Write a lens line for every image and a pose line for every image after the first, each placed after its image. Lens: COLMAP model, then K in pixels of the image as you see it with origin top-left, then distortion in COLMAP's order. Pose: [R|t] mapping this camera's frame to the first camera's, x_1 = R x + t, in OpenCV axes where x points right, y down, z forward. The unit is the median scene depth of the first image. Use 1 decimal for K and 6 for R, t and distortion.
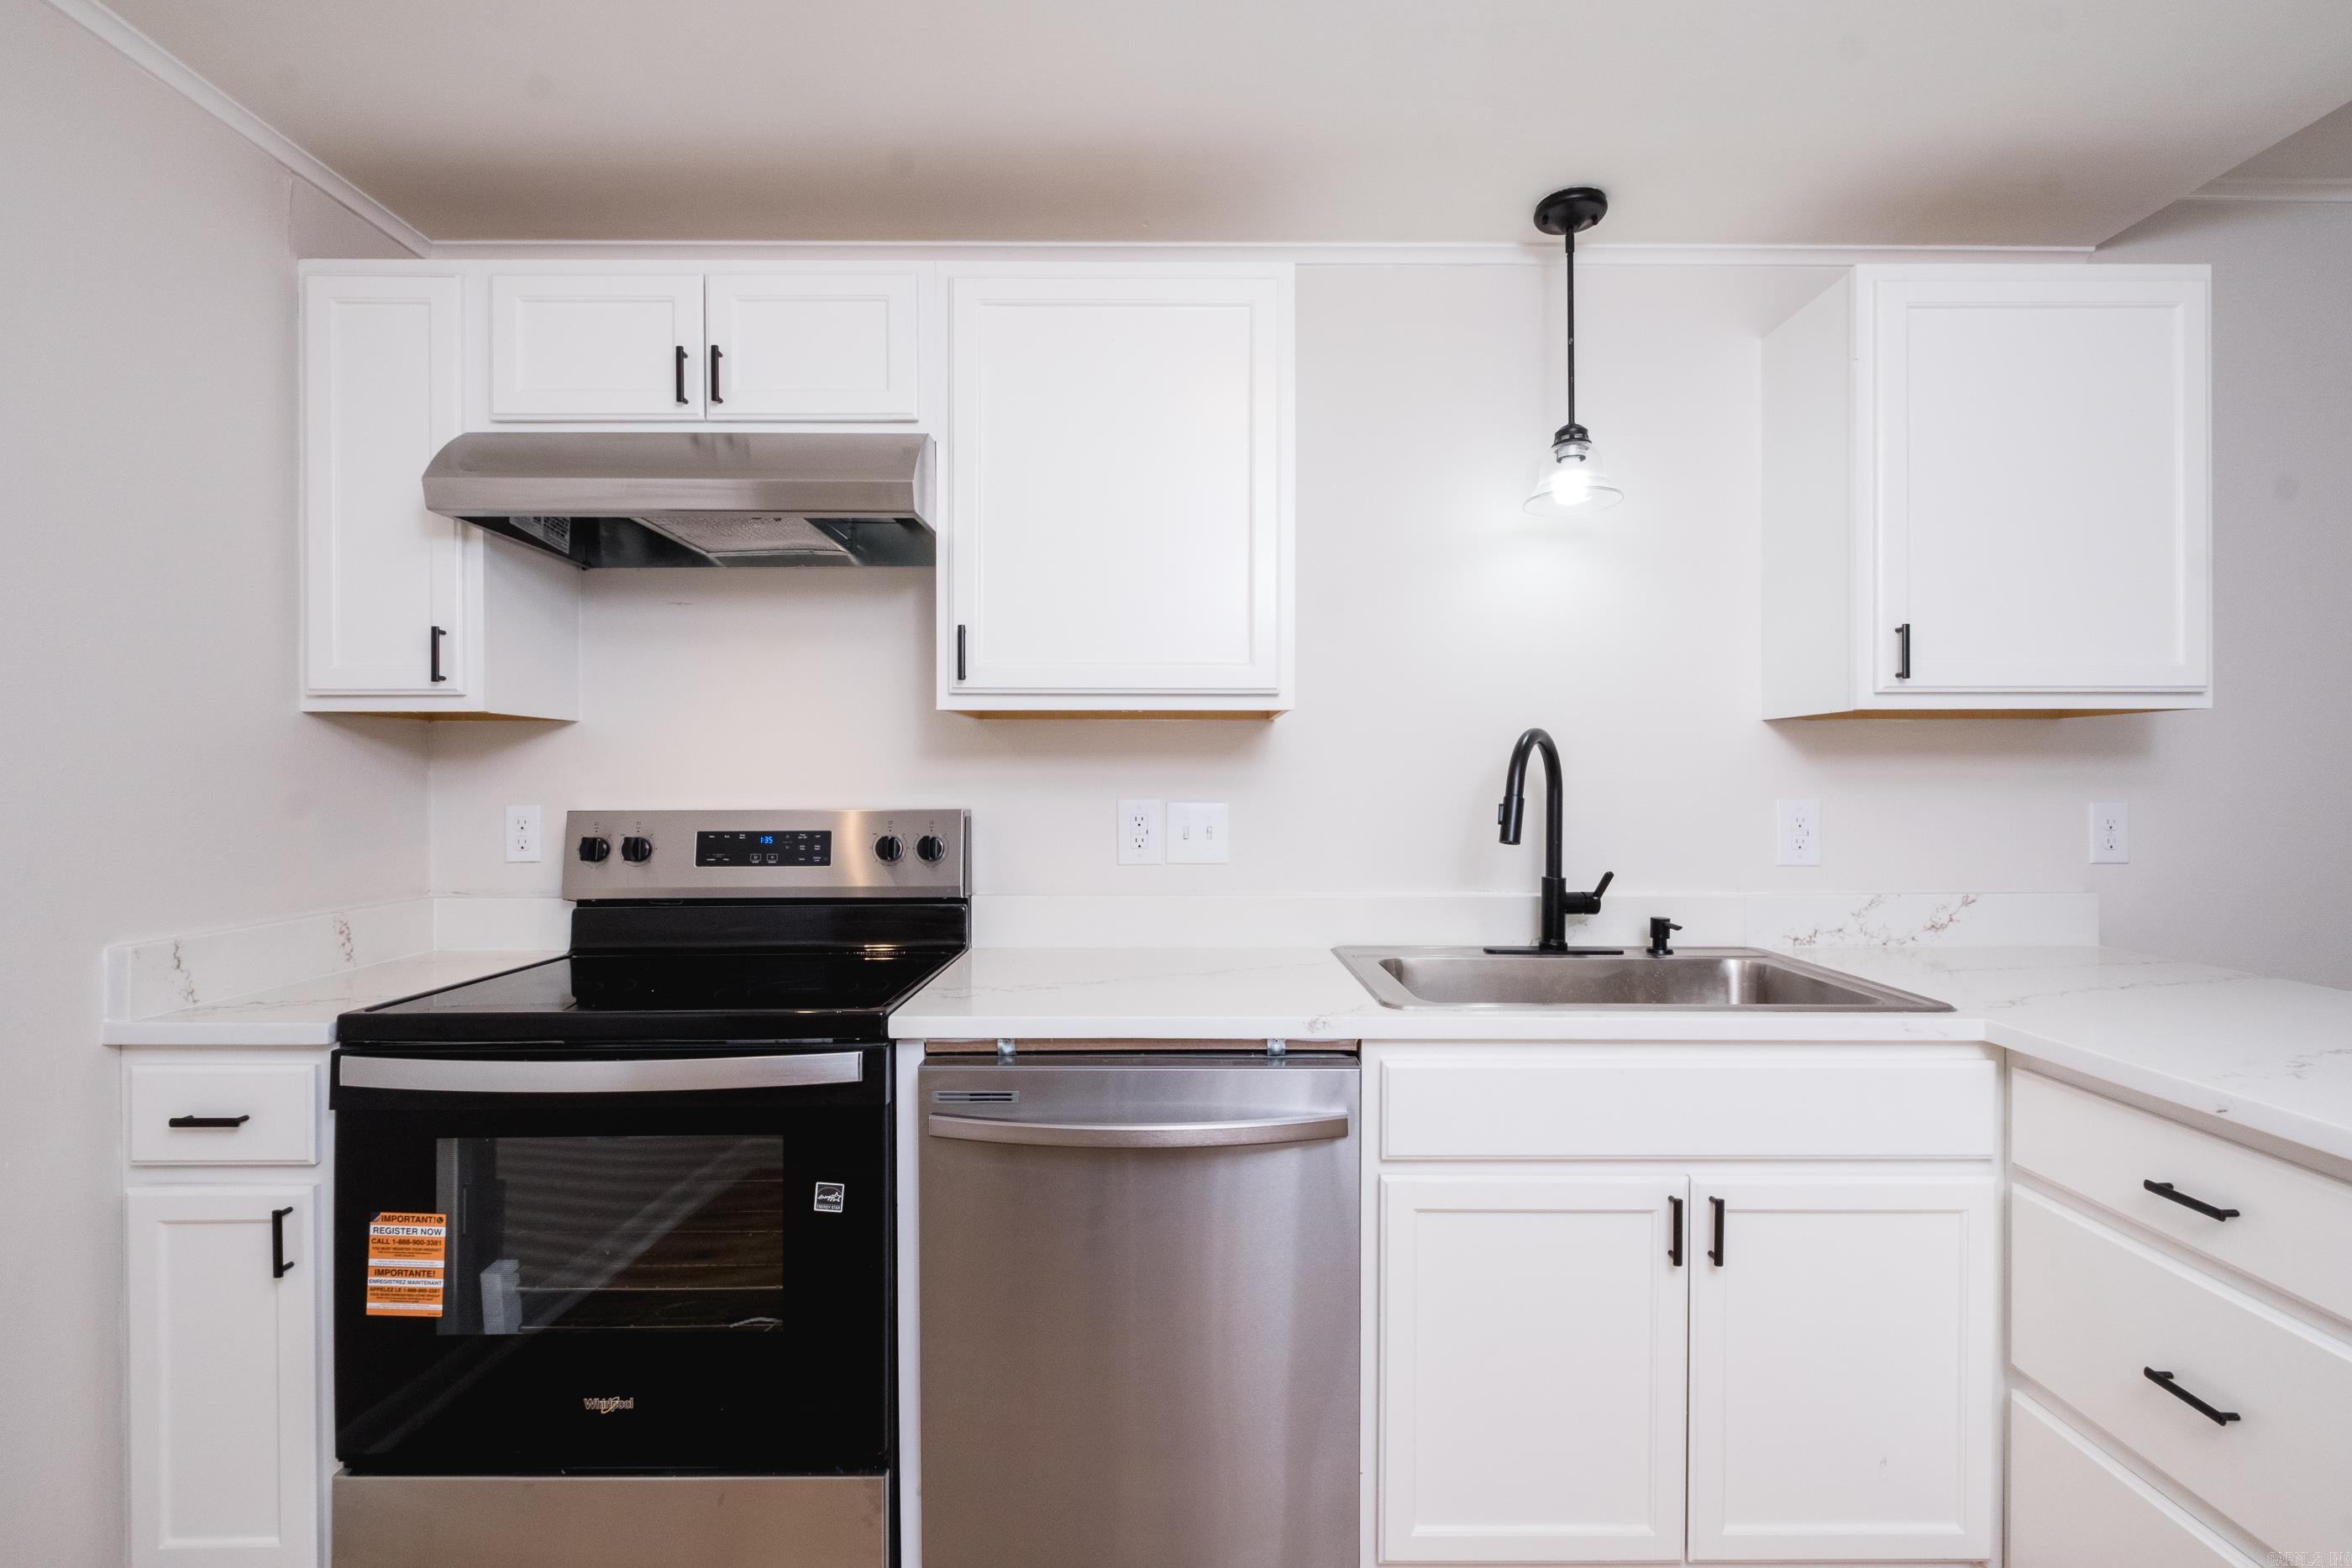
lens RADIAL K [[1026.9, 0, 1170.6], [0, 1026.9, 785.8], [0, 0, 1]] dist [0.003618, -0.003830]
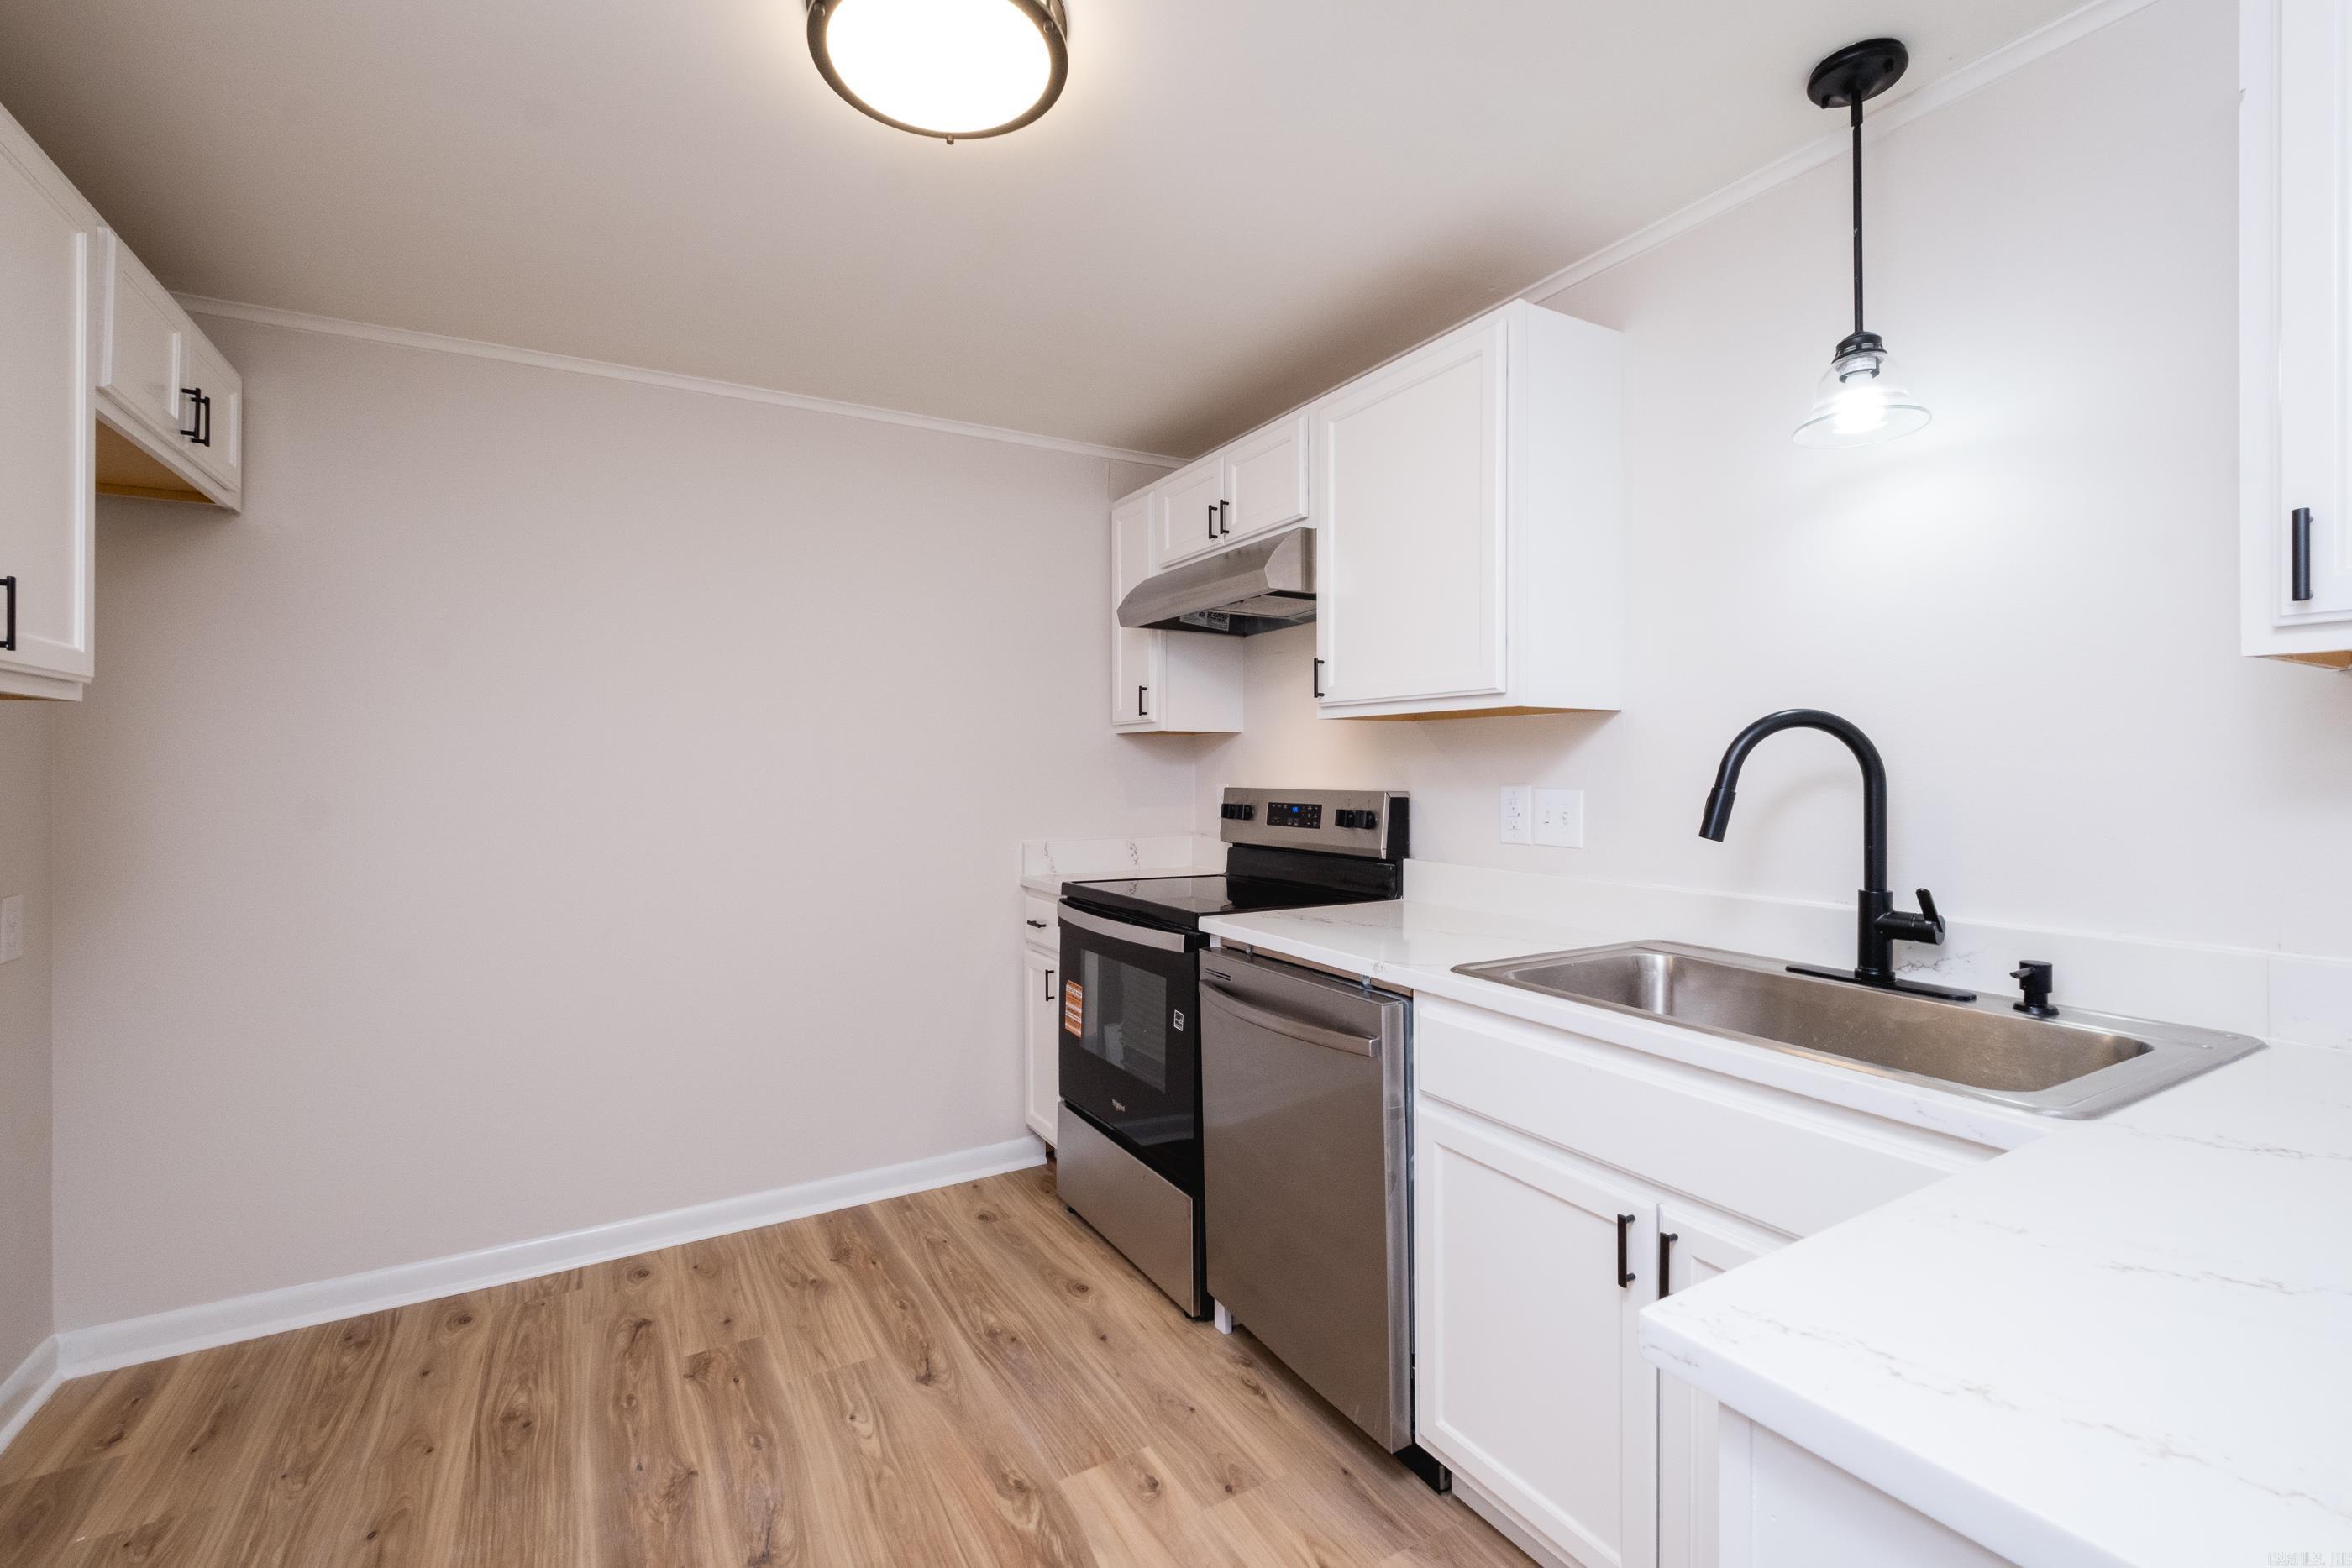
lens RADIAL K [[1026.9, 0, 1163.3], [0, 1026.9, 760.3], [0, 0, 1]] dist [0.003618, -0.003830]
pose [[0.482427, -0.006371, -0.875913, 0.832775], [0.001186, 0.999977, -0.006621, -0.007785], [0.875936, 0.002156, 0.482423, 0.130098]]
